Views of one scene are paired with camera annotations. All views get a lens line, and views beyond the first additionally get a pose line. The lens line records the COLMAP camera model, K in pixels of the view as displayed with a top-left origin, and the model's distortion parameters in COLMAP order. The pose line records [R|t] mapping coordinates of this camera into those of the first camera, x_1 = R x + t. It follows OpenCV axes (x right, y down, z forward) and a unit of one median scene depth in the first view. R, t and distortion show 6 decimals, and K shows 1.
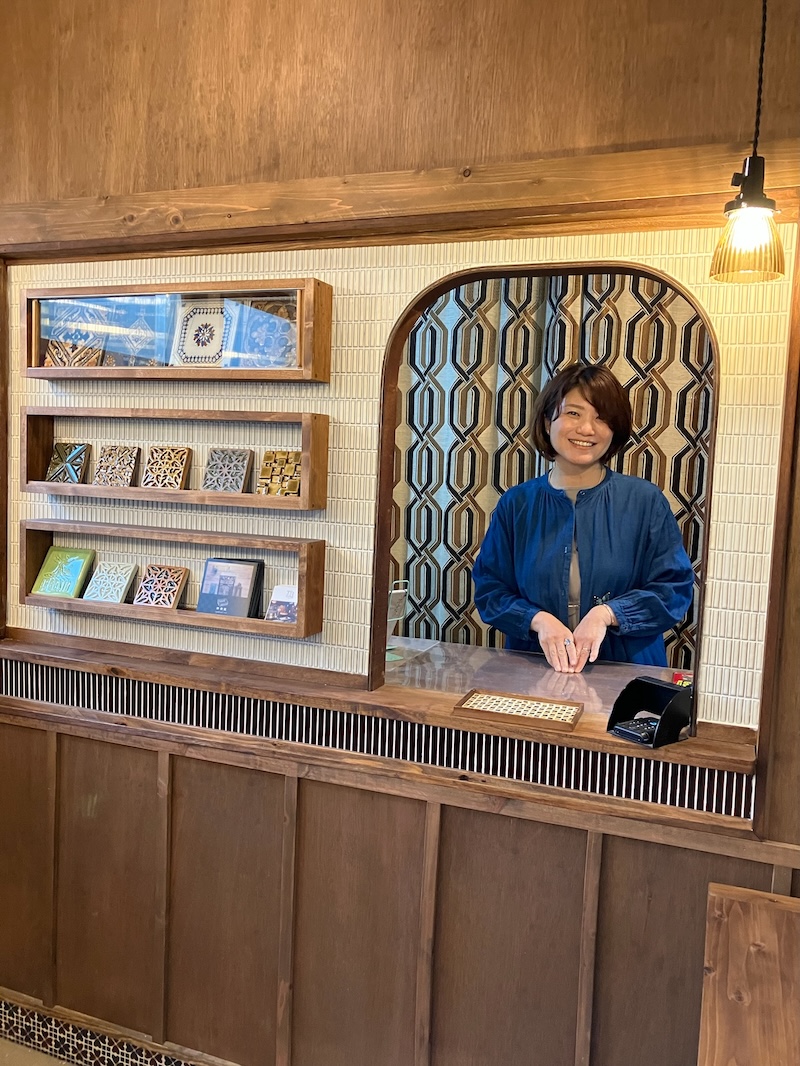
lens RADIAL K [[857.0, 0, 415.4], [0, 857.0, 527.1], [0, 0, 1]] dist [0.004491, 0.016974]
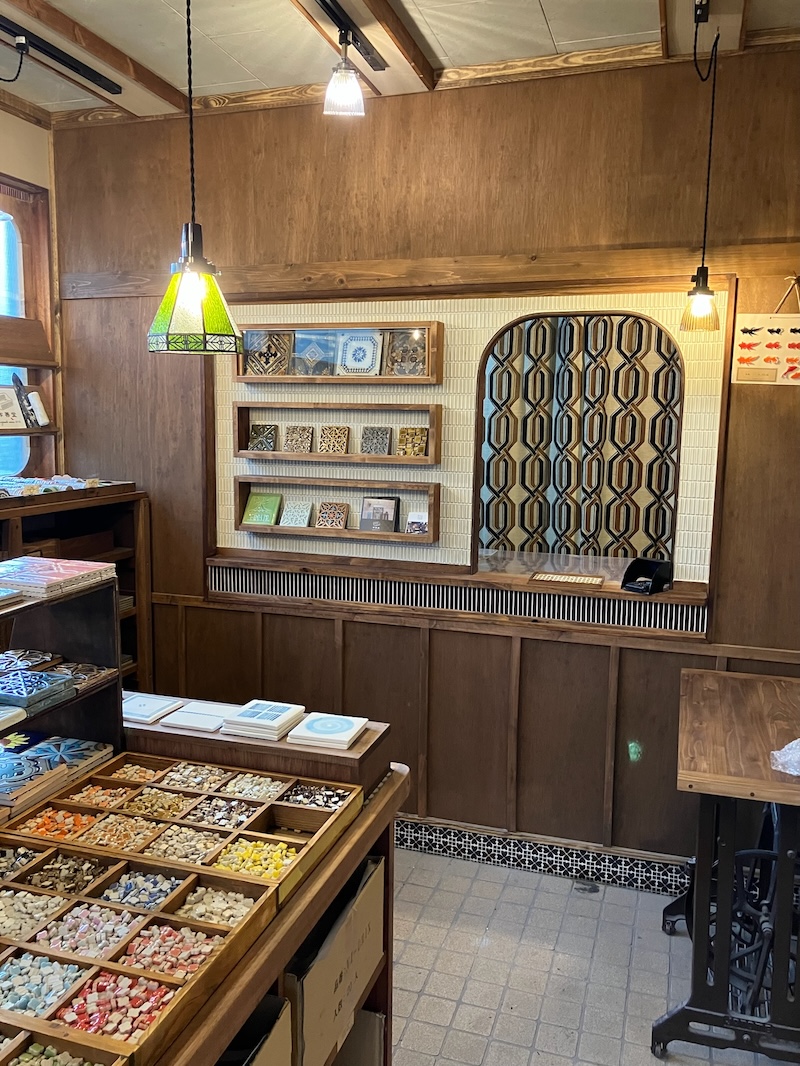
lens RADIAL K [[892.1, 0, 400.0], [0, 892.1, 533.0], [0, 0, 1]] dist [0.034910, -0.013520]
pose [[0.998717, -0.033093, 0.038317, -0.255518], [0.030648, 0.997560, 0.062730, 0.003069], [-0.040300, -0.061475, 0.997295, -0.684066]]
